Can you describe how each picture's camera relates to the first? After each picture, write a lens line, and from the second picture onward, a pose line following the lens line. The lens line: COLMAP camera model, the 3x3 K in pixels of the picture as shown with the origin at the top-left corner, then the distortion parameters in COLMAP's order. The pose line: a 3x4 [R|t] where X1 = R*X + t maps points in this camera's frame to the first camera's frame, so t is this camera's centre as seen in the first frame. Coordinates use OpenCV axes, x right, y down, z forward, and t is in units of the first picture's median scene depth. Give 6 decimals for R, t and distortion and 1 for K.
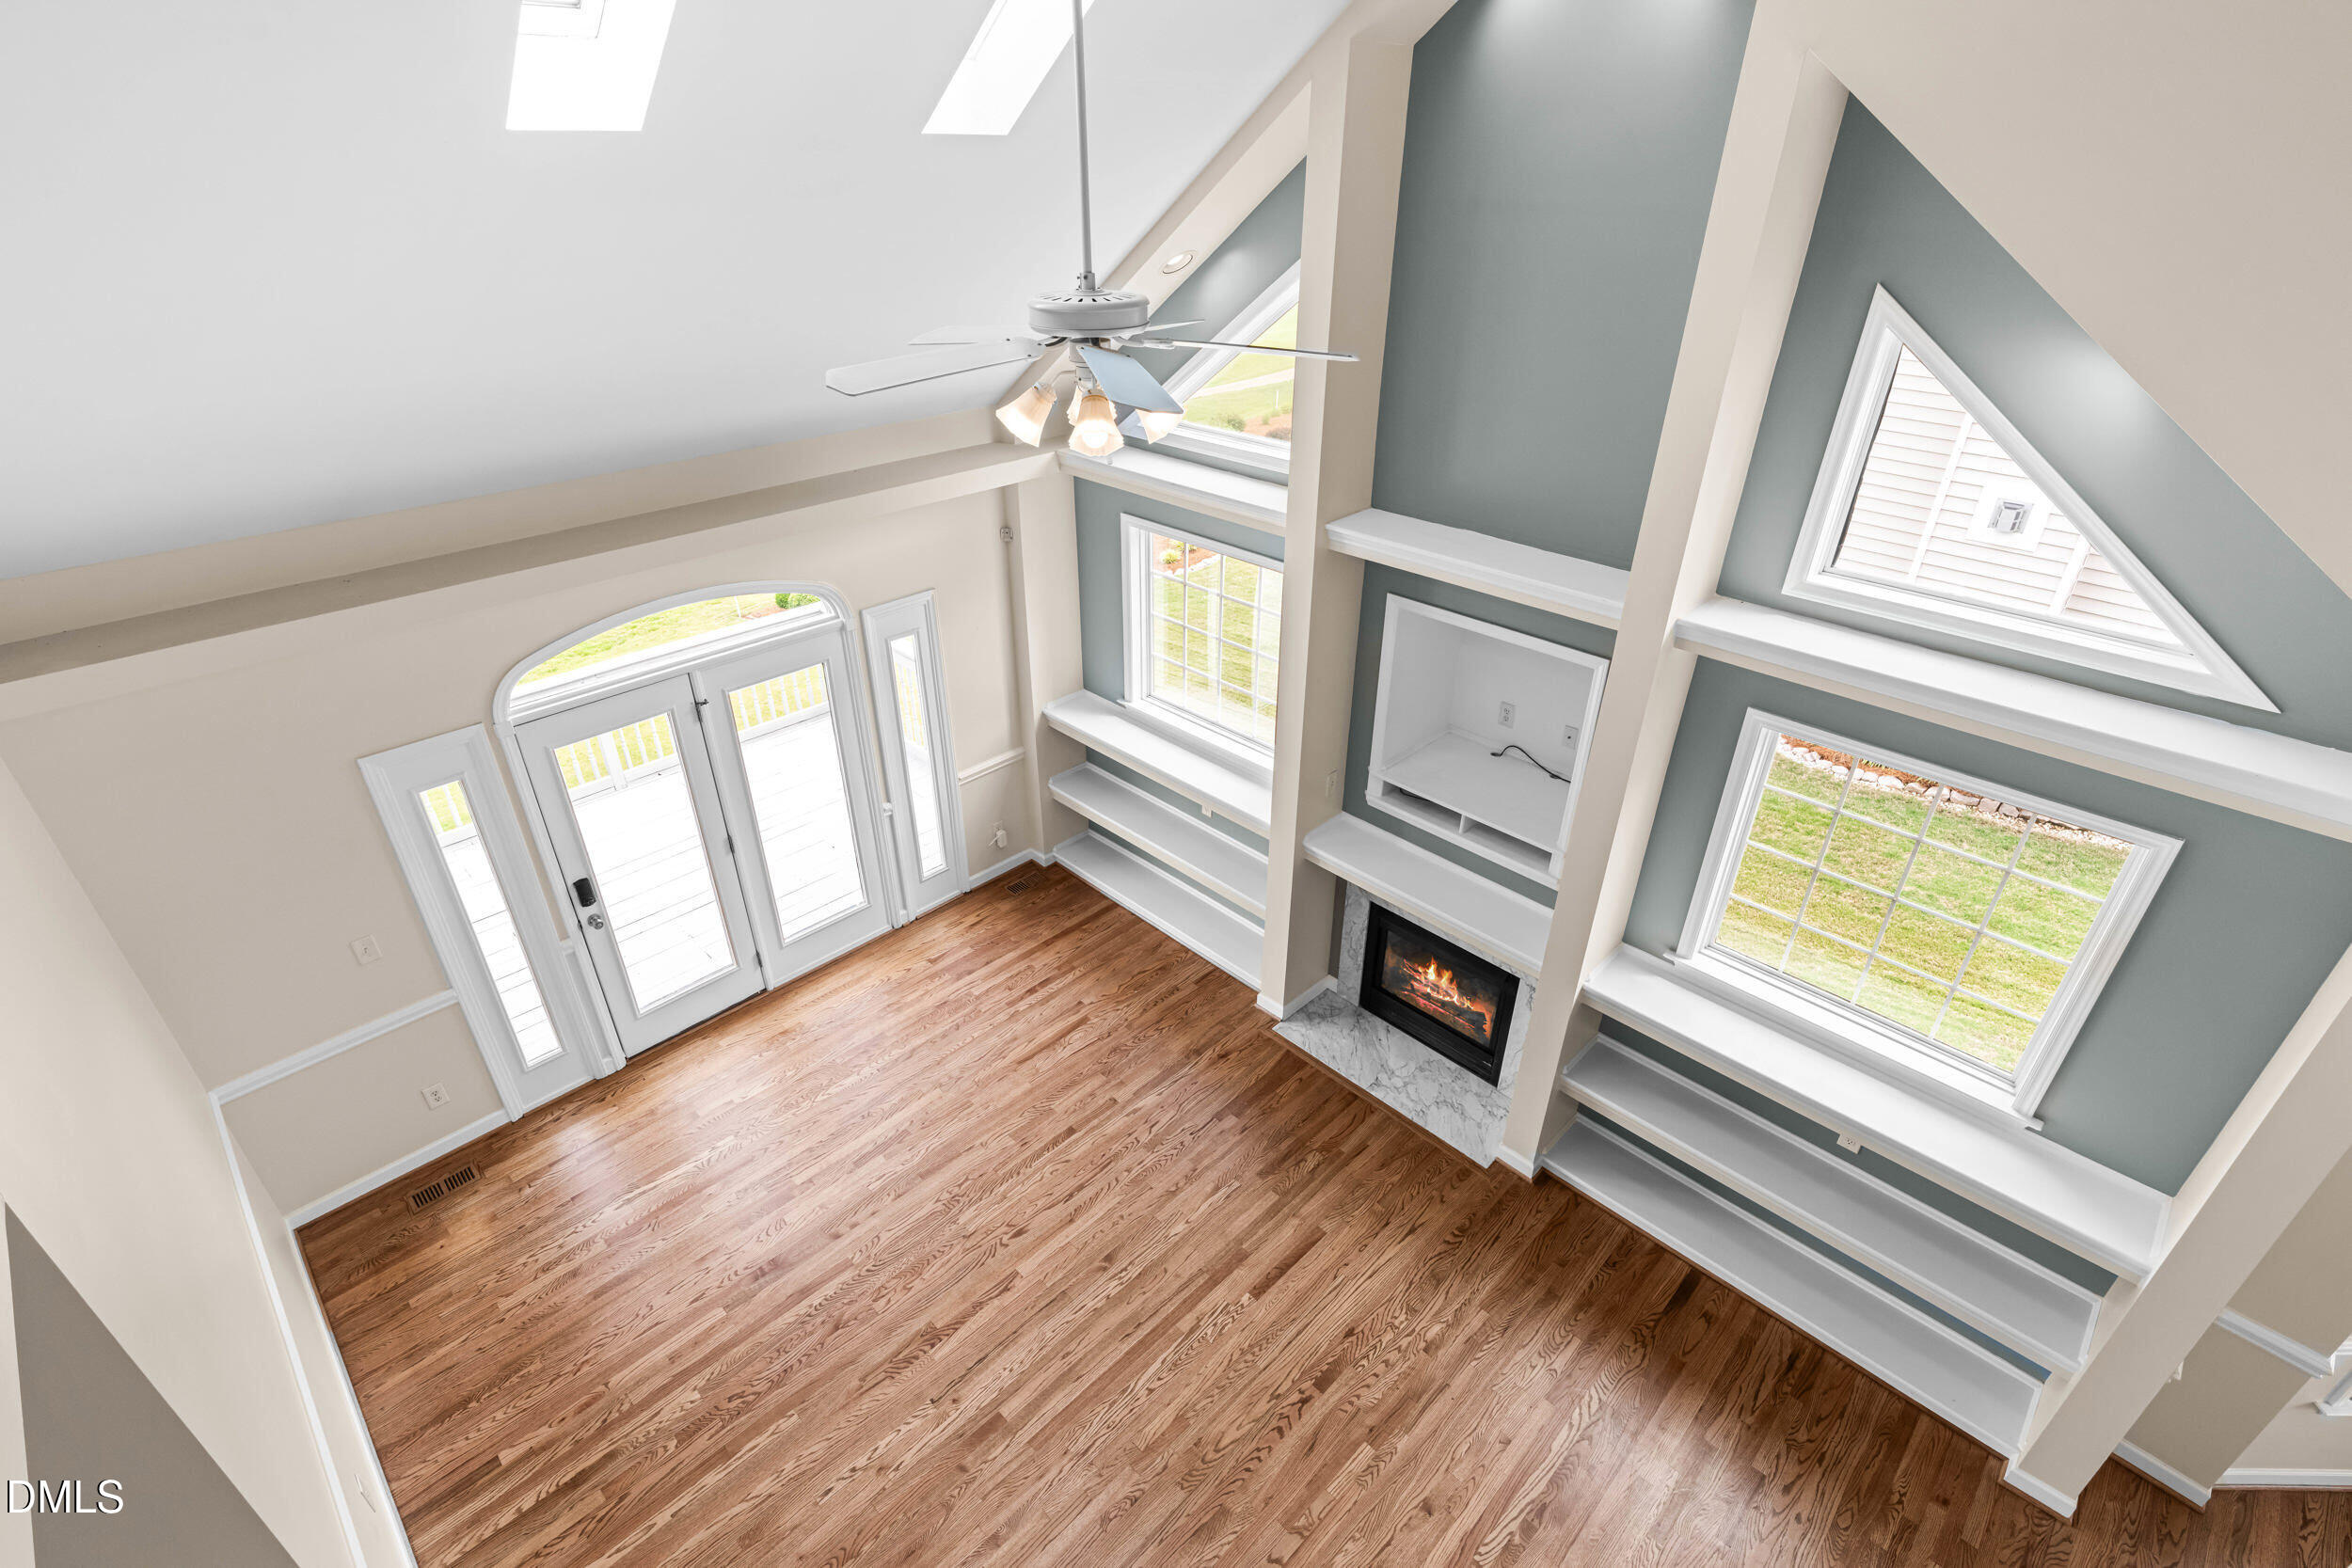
lens RADIAL K [[1091.7, 0, 1163.5], [0, 1091.7, 783.8], [0, 0, 1]] dist [-0.008103, 0.001193]
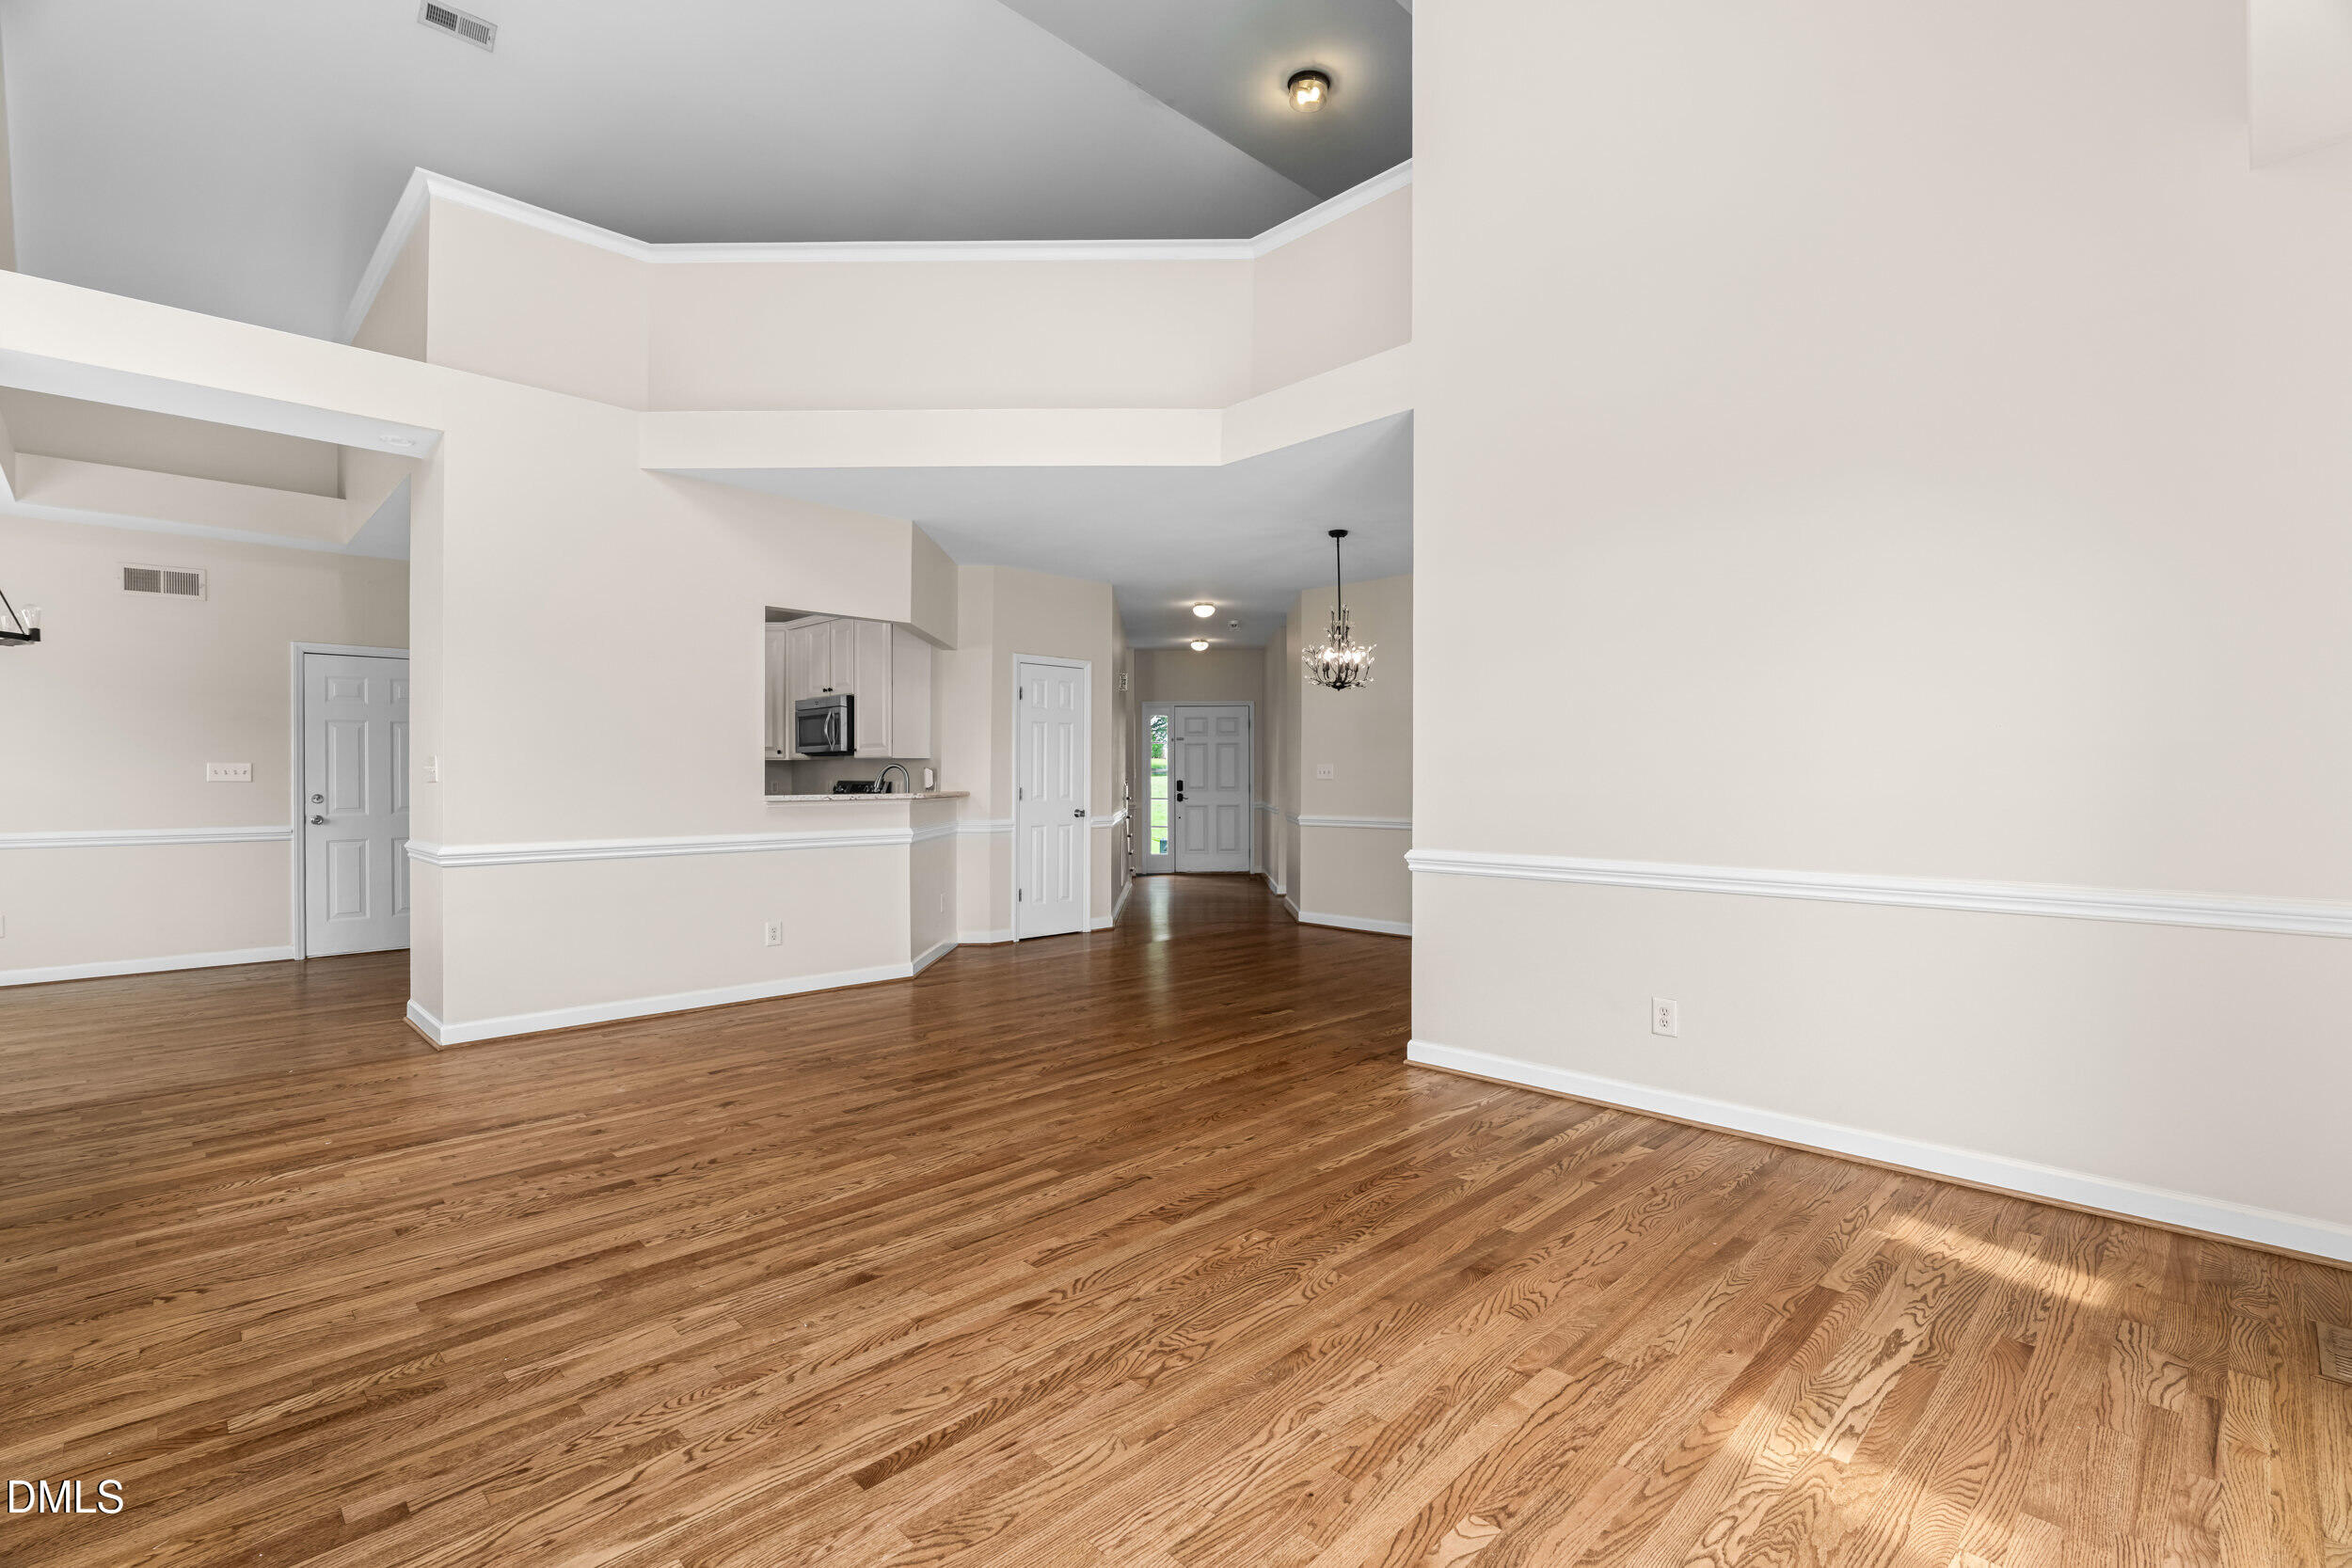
lens RADIAL K [[1069.9, 0, 1167.2], [0, 1069.9, 775.7], [0, 0, 1]] dist [-0.010647, 0.003041]
pose [[-0.999965, 0.000224, 0.008411, -0.193602], [0.004437, 0.863377, 0.504540, -0.041414], [-0.007149, 0.504559, -0.863348, 1.257390]]
